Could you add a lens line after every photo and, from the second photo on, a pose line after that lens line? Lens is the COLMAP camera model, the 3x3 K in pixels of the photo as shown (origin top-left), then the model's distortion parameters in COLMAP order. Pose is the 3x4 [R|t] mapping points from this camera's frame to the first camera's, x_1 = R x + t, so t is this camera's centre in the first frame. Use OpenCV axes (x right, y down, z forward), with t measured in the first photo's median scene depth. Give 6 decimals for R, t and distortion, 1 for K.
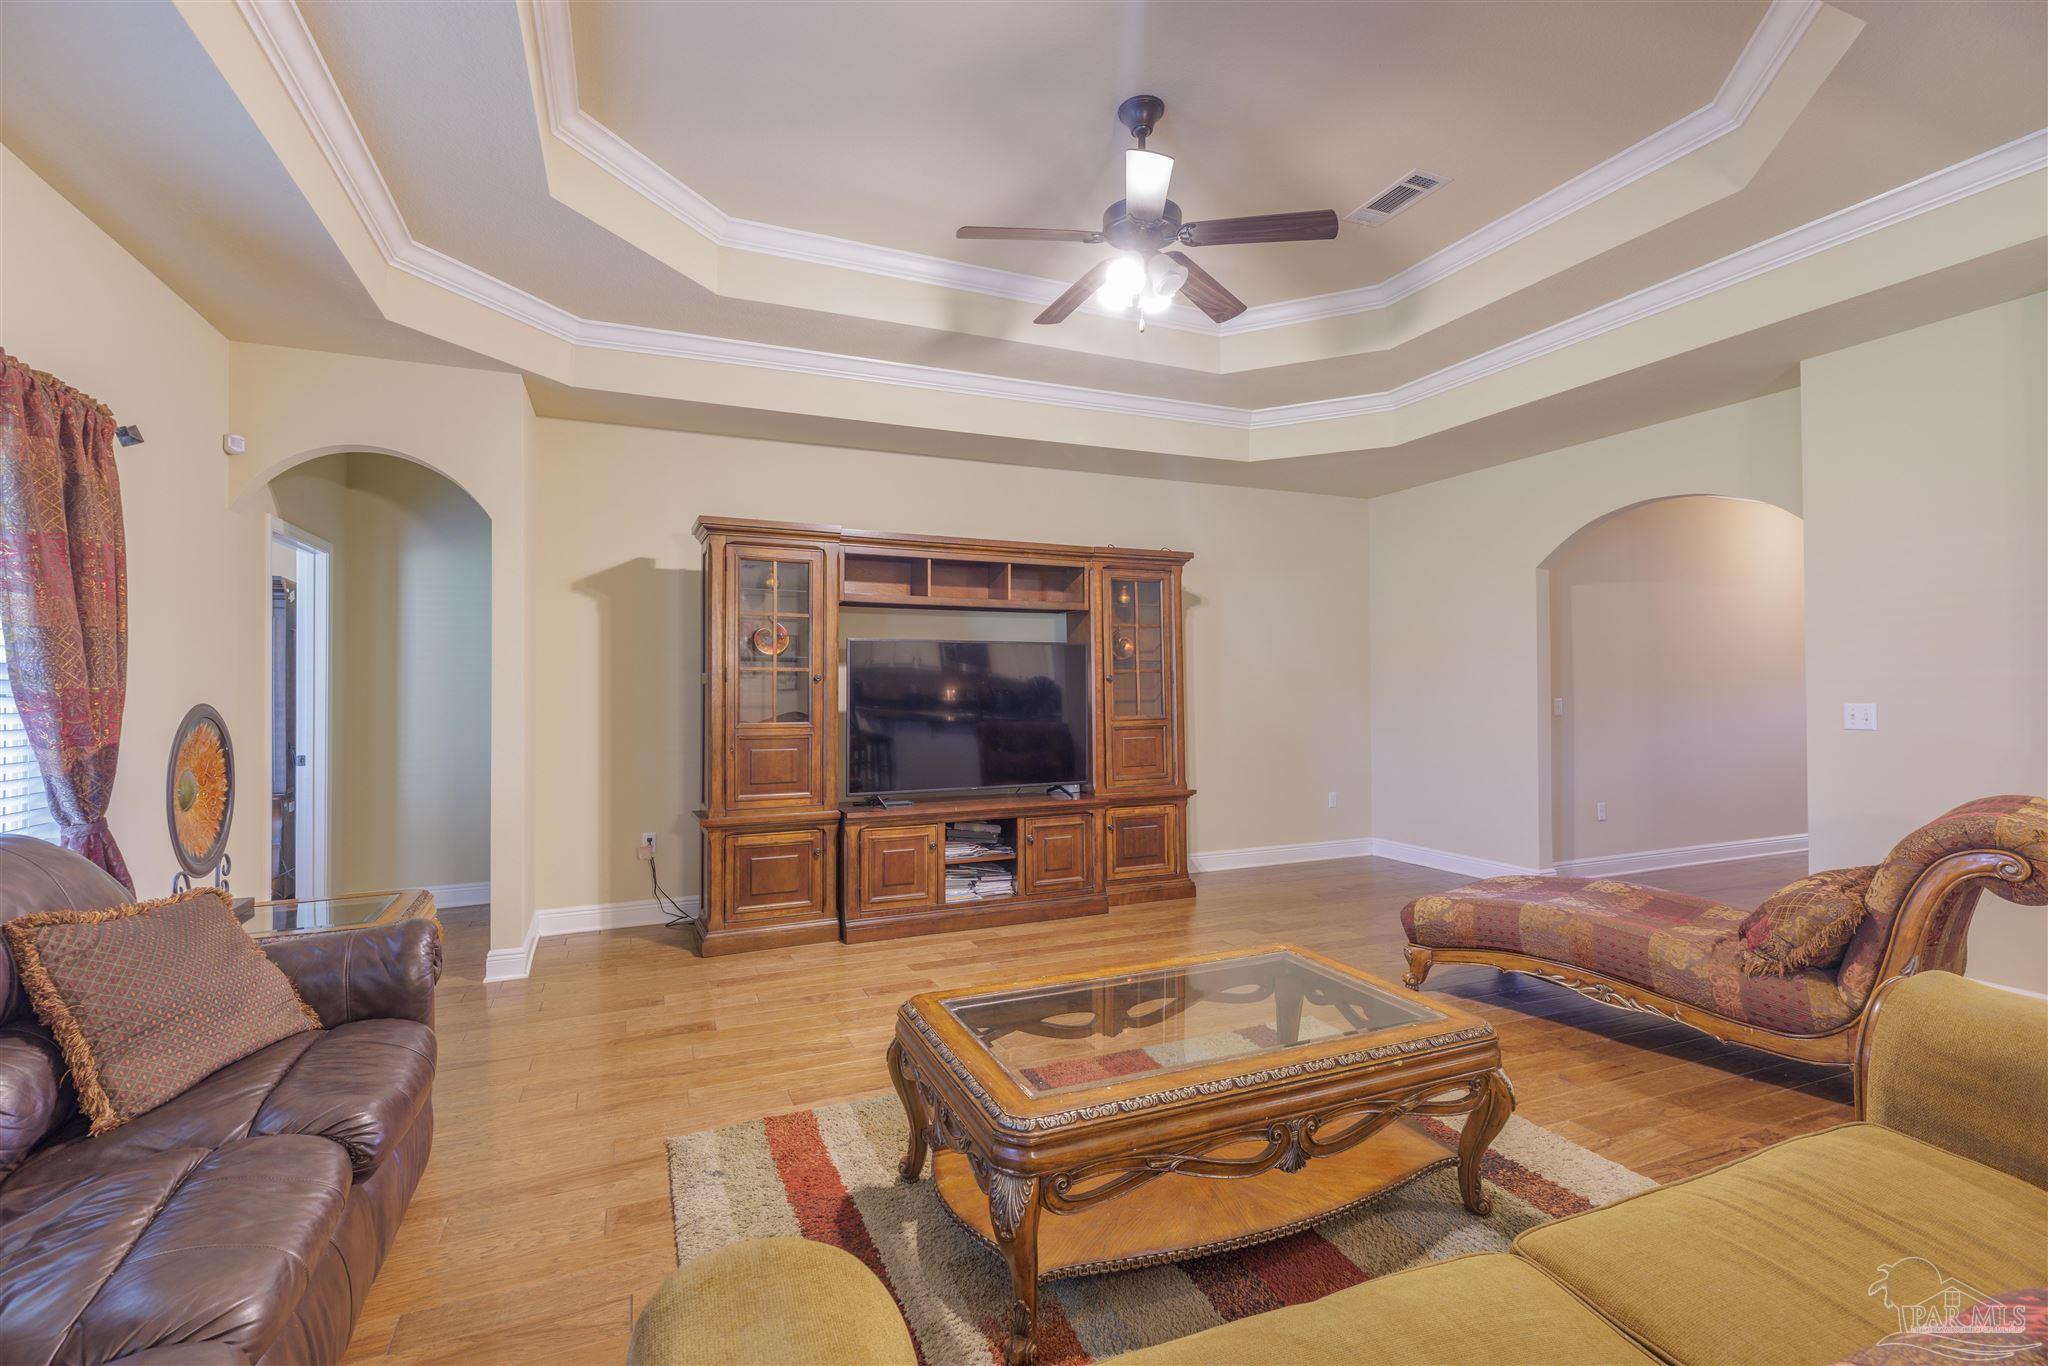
lens RADIAL K [[913.0, 0, 1012.9], [0, 913.0, 676.6], [0, 0, 1]] dist [0.003999, -0.000259]
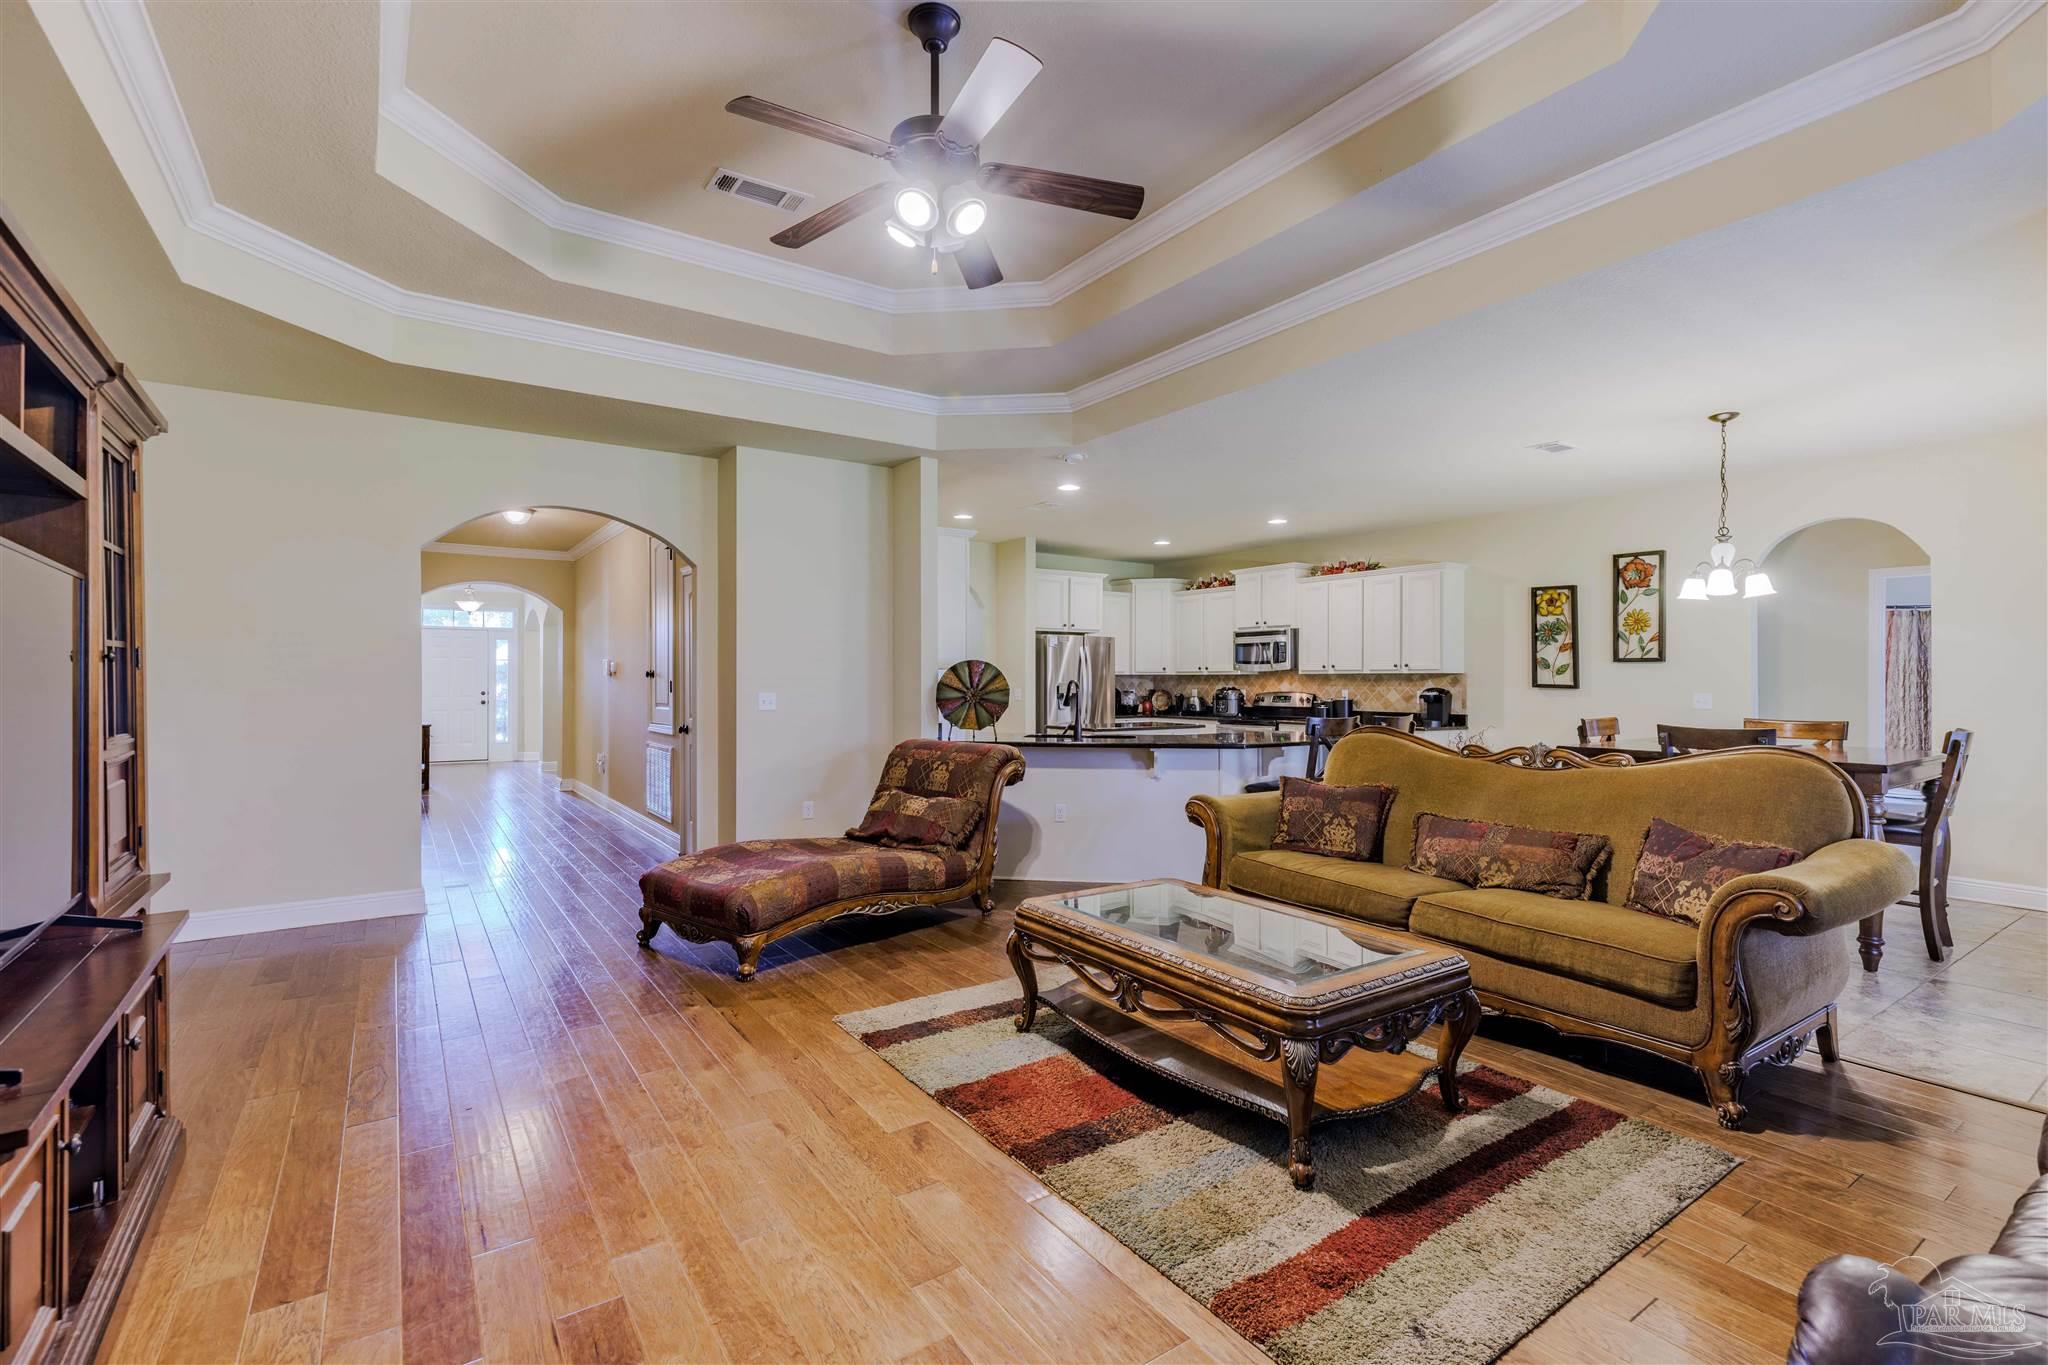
lens RADIAL K [[913.0, 0, 1020.8], [0, 913.0, 678.6], [0, 0, 1]] dist [0.003999, -0.000259]
pose [[-0.200843, 0.004249, 0.979614, -0.727163], [-0.011167, 0.999916, -0.006626, 0.014045], [-0.979560, -0.012270, -0.200778, 1.079817]]
